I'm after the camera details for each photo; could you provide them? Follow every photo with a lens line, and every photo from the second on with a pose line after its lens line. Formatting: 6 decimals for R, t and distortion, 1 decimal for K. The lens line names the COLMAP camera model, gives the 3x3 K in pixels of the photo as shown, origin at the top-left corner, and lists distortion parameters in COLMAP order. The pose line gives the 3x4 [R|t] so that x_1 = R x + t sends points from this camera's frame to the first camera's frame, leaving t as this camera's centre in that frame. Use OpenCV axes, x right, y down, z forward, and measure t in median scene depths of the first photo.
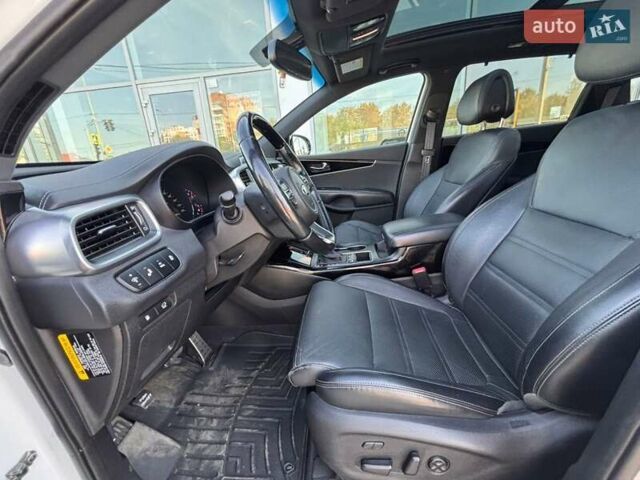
lens RADIAL K [[260.4, 0, 320.0], [0, 260.4, 240.0], [0, 0, 1]] dist [-0.000021, 0.000505]
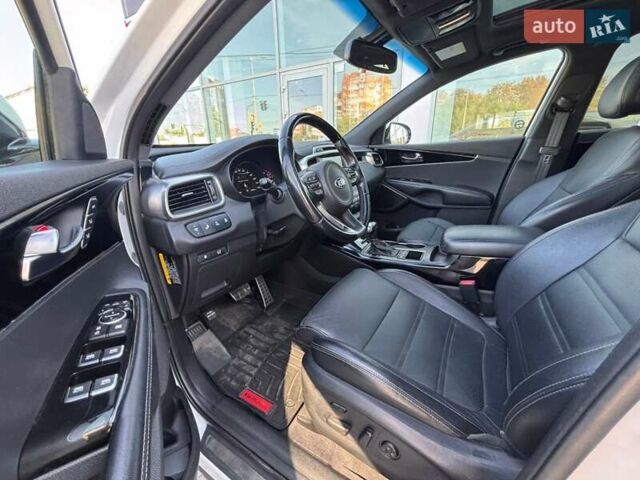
lens RADIAL K [[260.4, 0, 320.0], [0, 260.4, 240.0], [0, 0, 1]] dist [-0.000021, 0.000505]
pose [[0.898843, 0.202014, -0.388936, 0.282552], [-0.177310, 0.979181, 0.098818, -0.034684], [0.400802, -0.019860, 0.915950, -0.061127]]
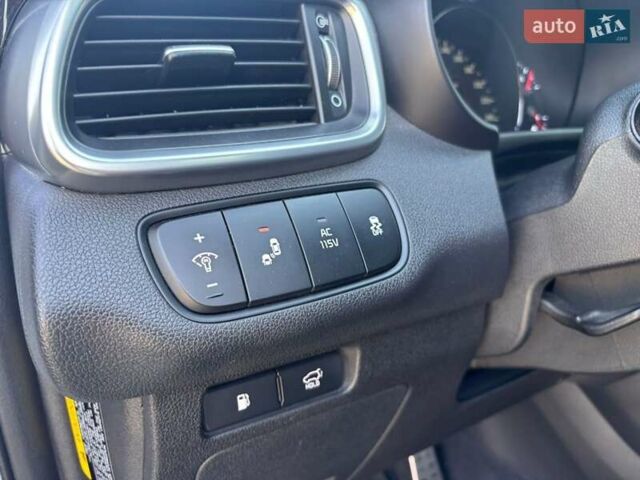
lens RADIAL K [[506.1, 0, 320.0], [0, 506.1, 240.0], [0, 0, 1]] dist [-0.000986, 0.000058]
pose [[0.658022, 0.285215, -0.696893, -0.155340], [-0.284735, 0.951019, 0.120366, 0.022621], [0.697089, 0.119226, 0.707002, 0.369588]]
